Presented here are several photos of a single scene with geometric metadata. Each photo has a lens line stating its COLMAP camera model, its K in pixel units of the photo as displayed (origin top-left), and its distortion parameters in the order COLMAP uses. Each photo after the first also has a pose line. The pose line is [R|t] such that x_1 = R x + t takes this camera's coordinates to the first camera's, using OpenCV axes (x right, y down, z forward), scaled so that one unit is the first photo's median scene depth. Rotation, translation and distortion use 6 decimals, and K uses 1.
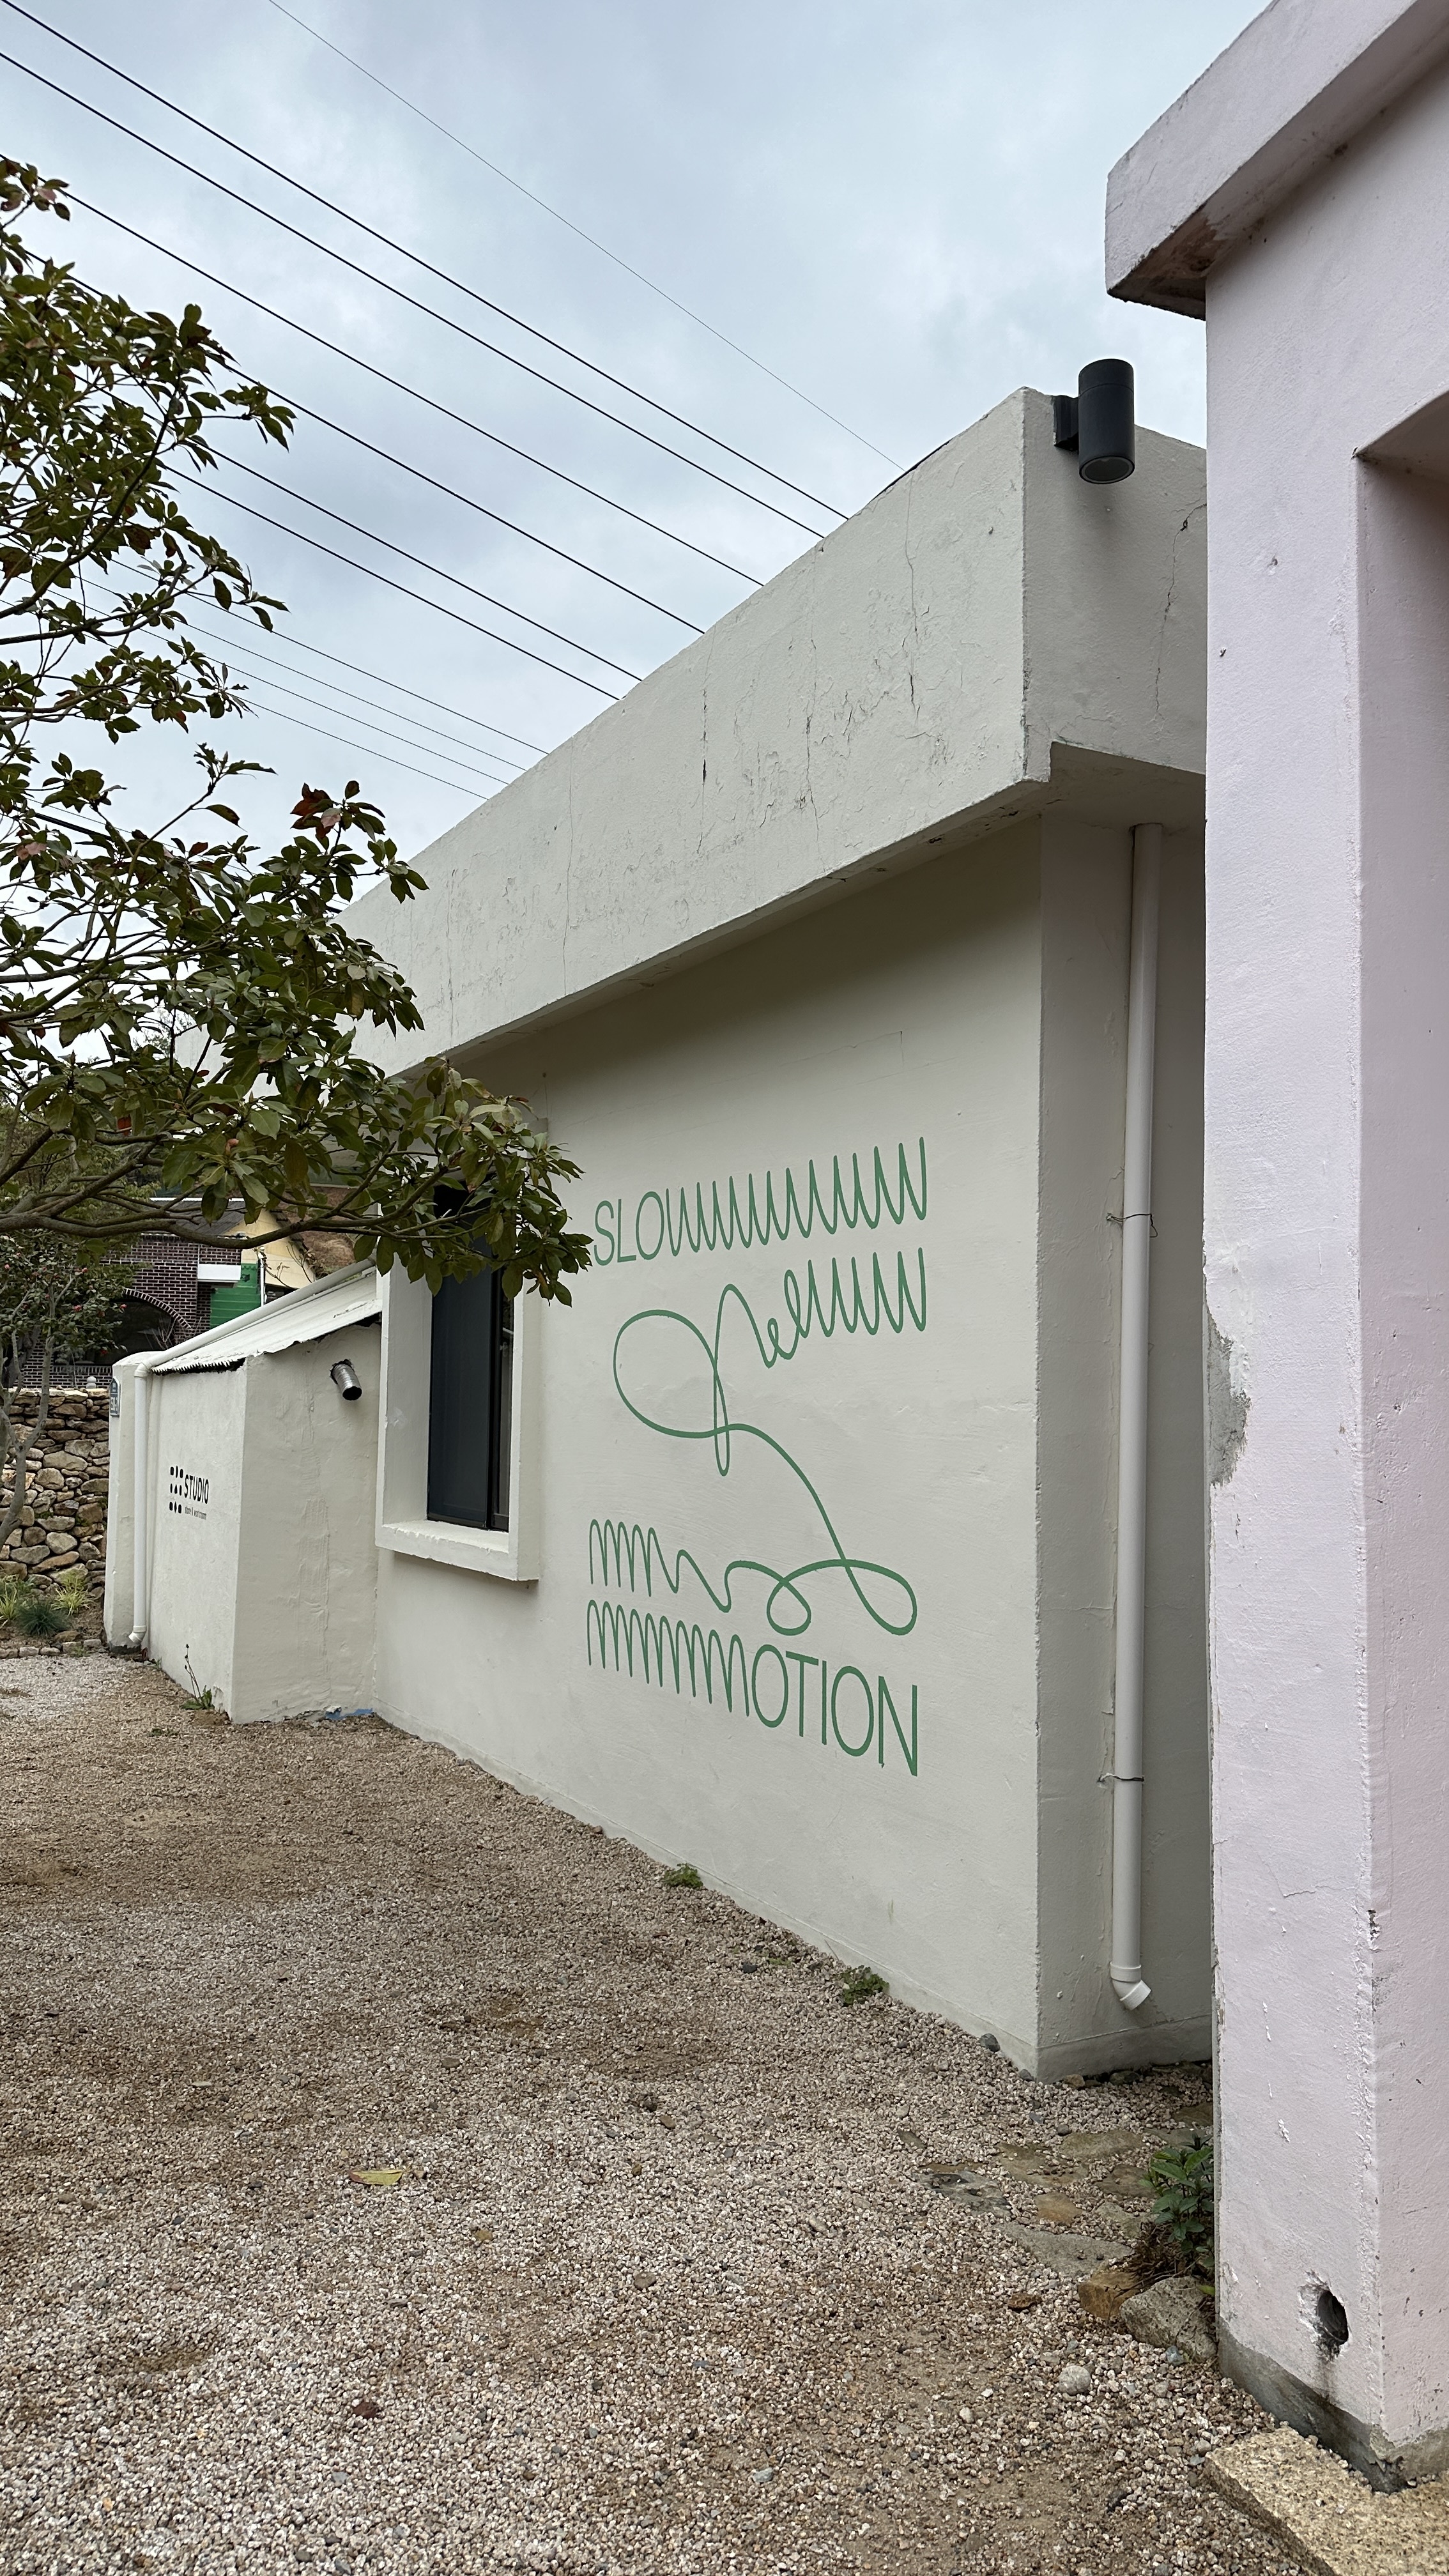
lens RADIAL K [[1831.2, 0, 728.4], [0, 1831.2, 1283.7], [0, 0, 1]] dist [0.019954, -0.011307]
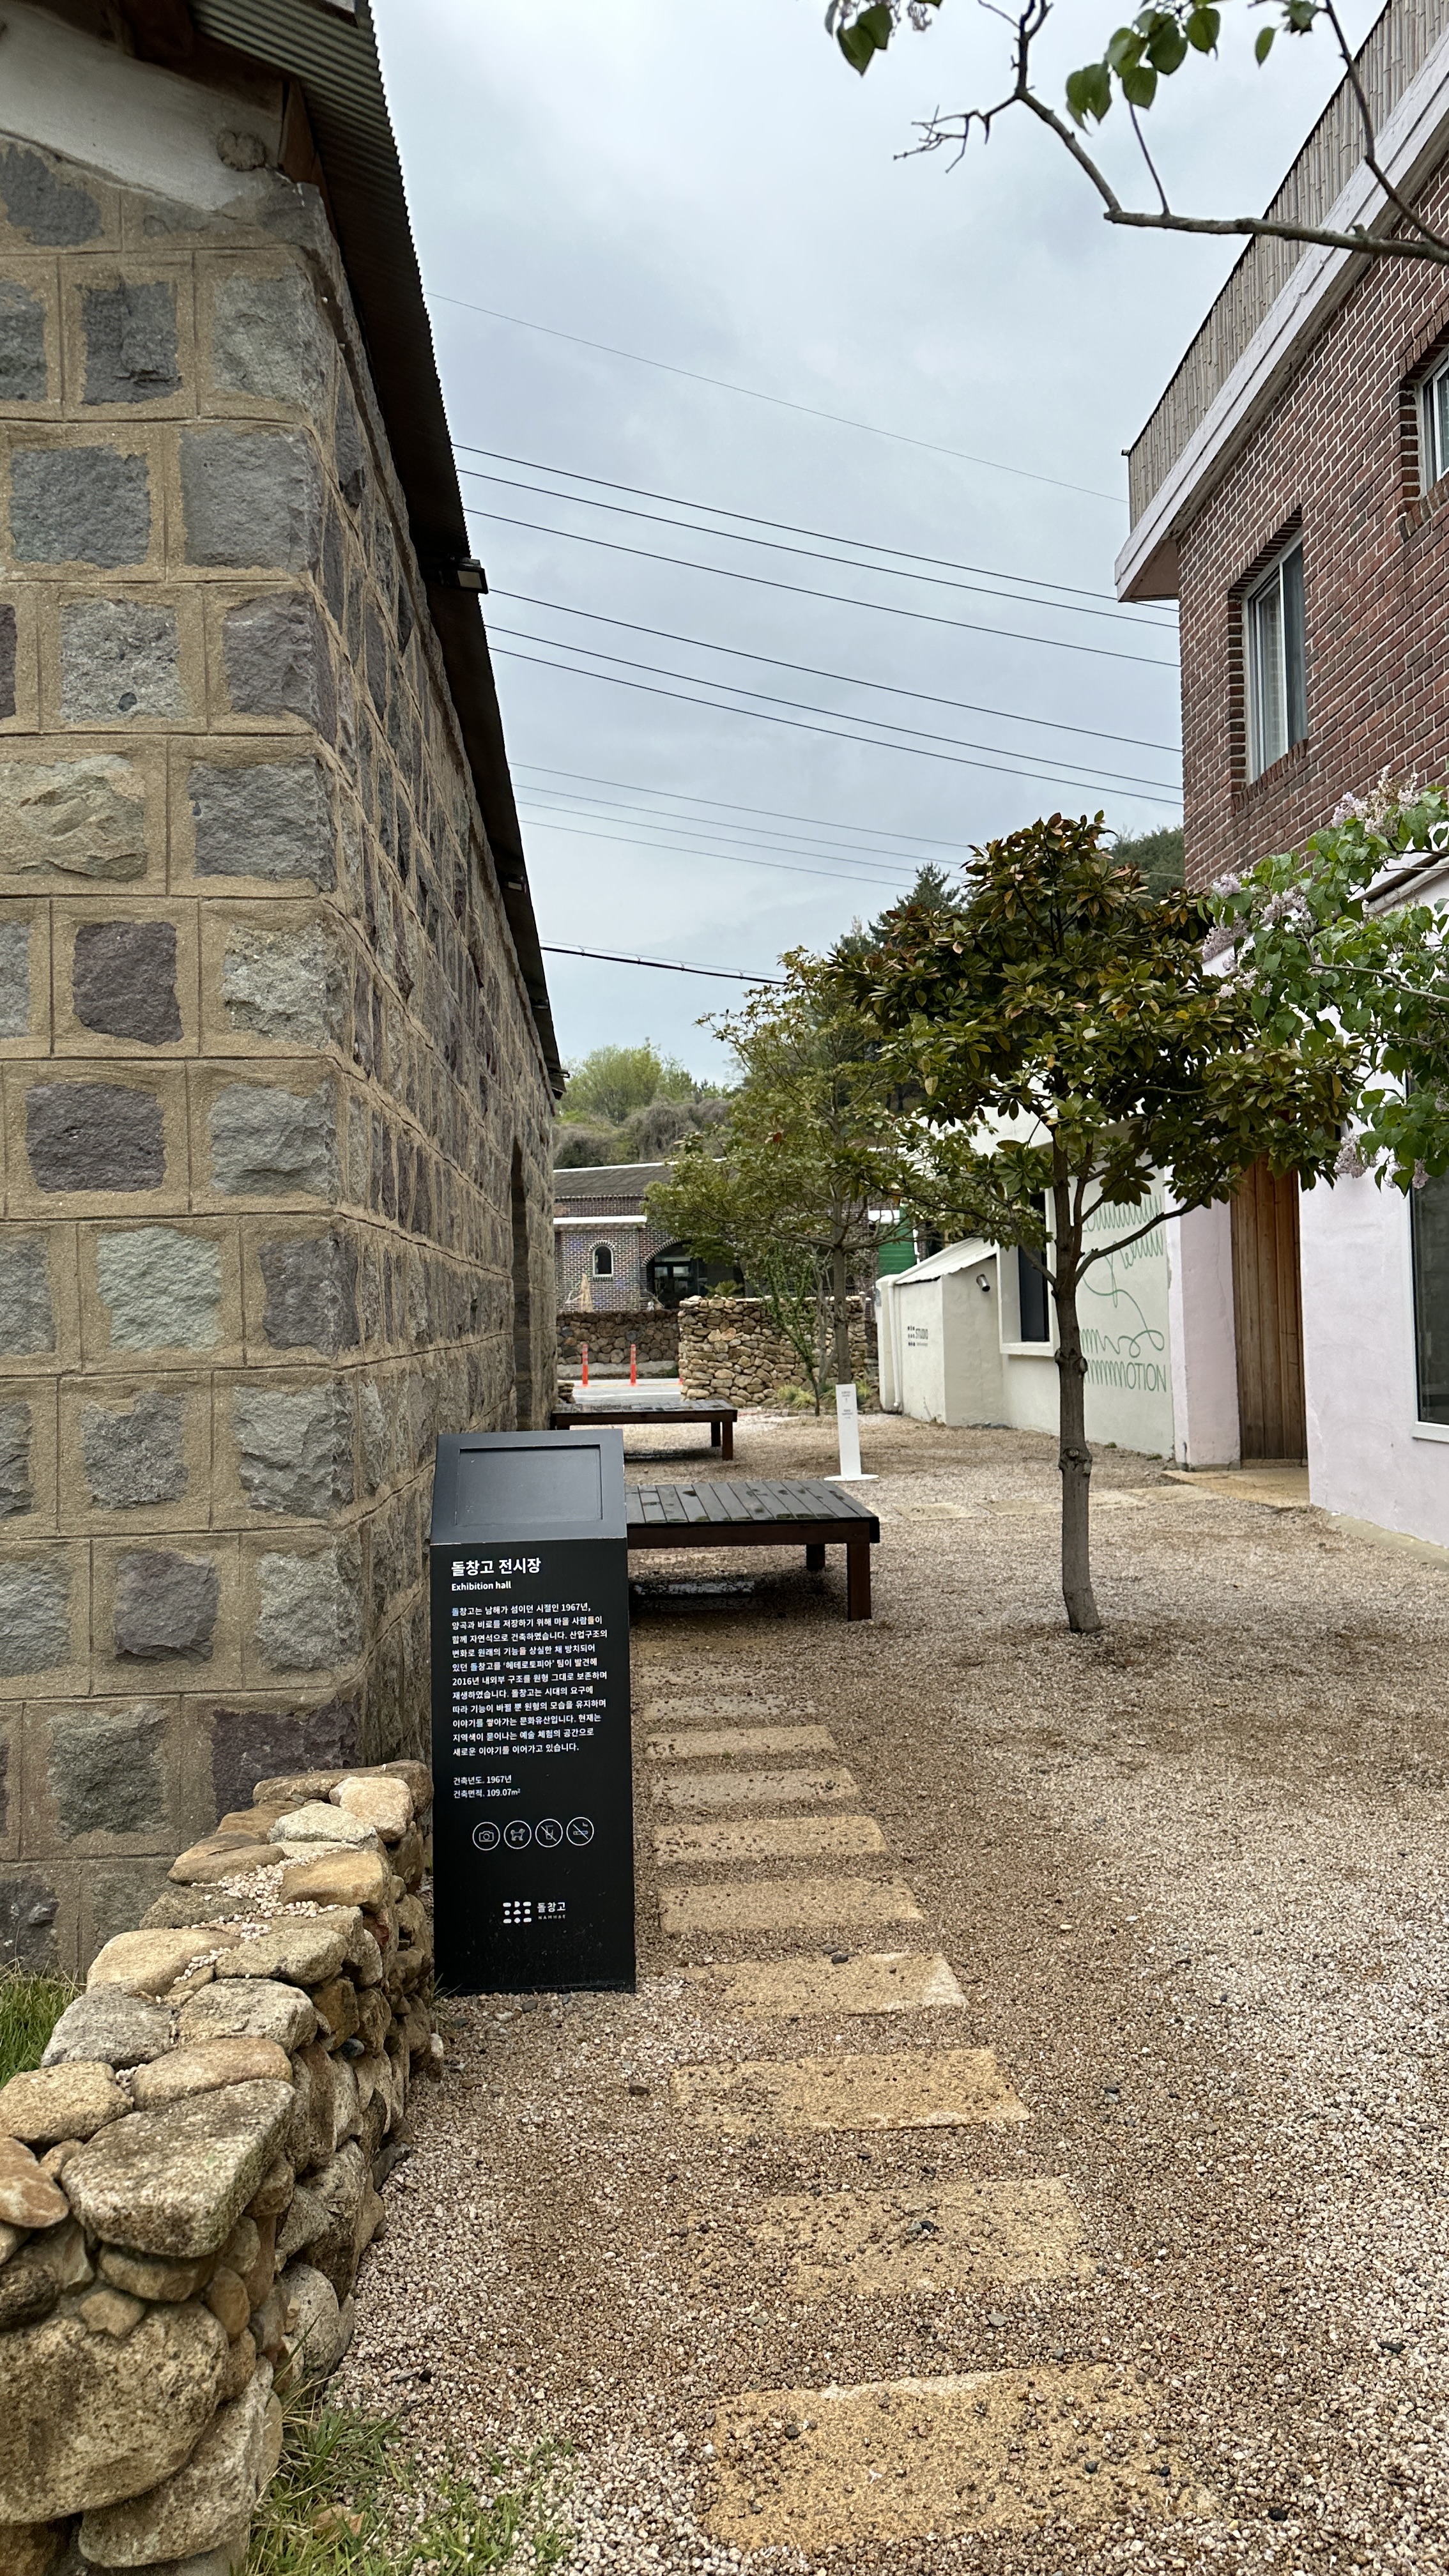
lens RADIAL K [[1831.2, 0, 727.5], [0, 1831.2, 1284.4], [0, 0, 1]] dist [0.019954, -0.011307]
pose [[0.940876, -0.026128, -0.337741, 0.267834], [0.040301, 0.998574, 0.035019, -0.040903], [0.336344, -0.046560, 0.940587, -1.282108]]
